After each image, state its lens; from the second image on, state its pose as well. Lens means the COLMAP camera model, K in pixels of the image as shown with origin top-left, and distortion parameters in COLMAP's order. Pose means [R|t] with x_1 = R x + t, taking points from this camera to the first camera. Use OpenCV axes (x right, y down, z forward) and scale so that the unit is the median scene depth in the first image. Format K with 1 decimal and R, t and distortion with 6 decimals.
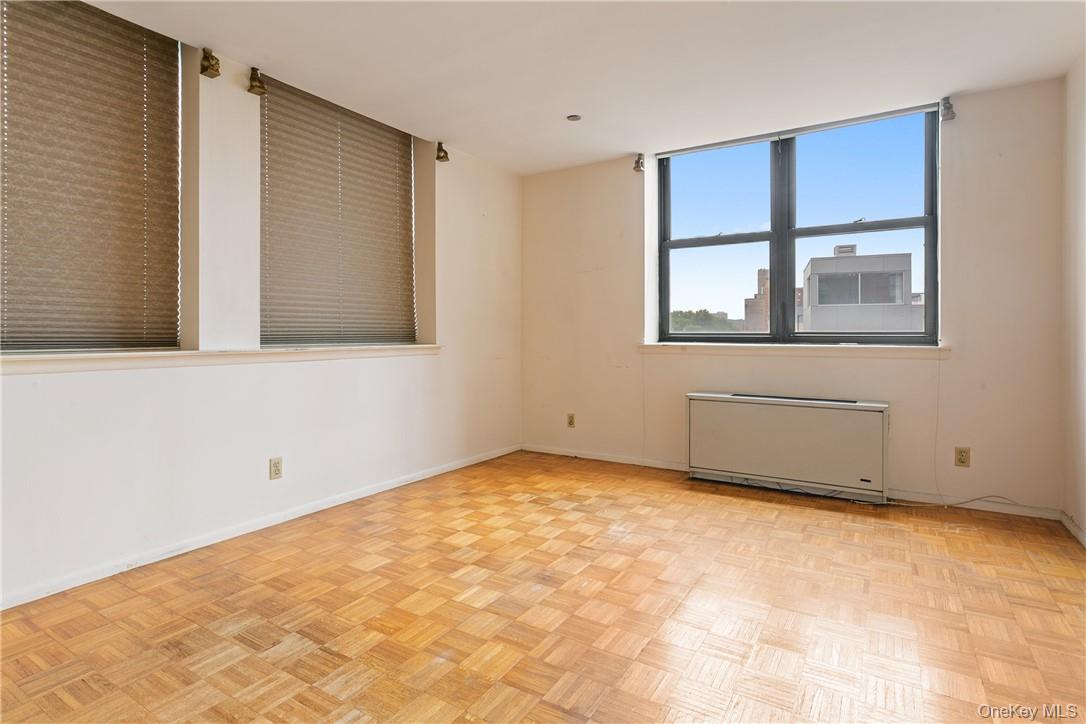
lens RADIAL K [[553.0, 0, 541.6], [0, 553.0, 334.4], [0, 0, 1]] dist [-0.010264, 0.000234]
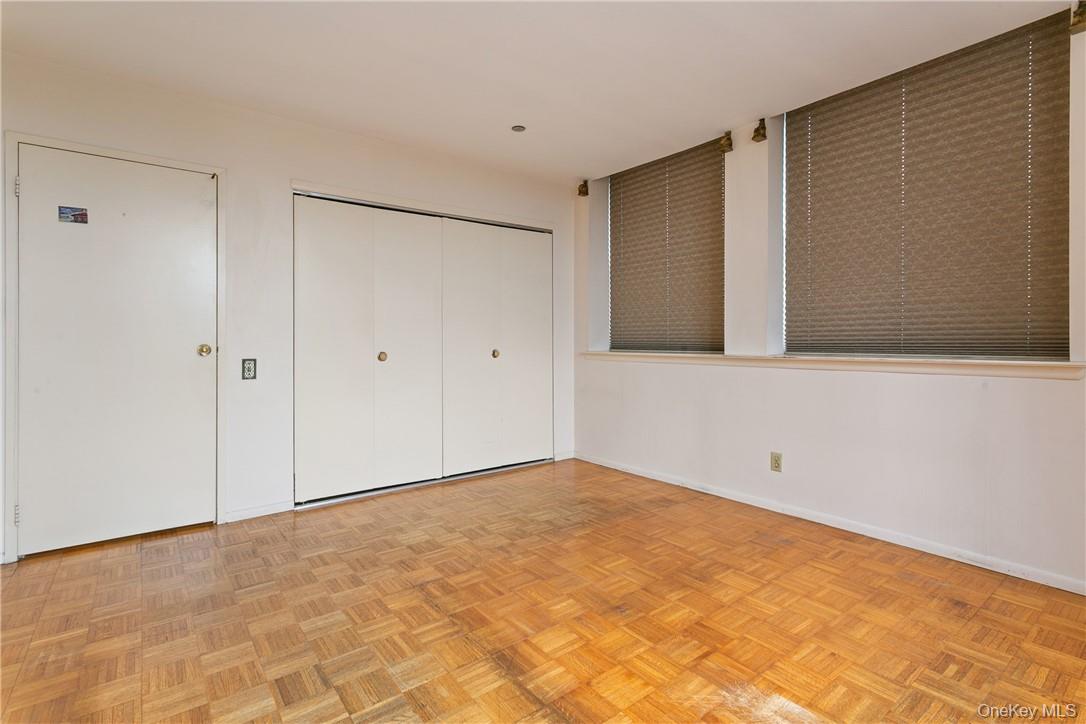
lens RADIAL K [[523.4, 0, 549.7], [0, 523.4, 342.9], [0, 0, 1]] dist [0.001872, -0.000452]
pose [[-0.348417, 0.006247, -0.937319, 0.752931], [0.001445, 0.999980, 0.006127, -0.008585], [0.937338, 0.000780, -0.348419, 1.034915]]
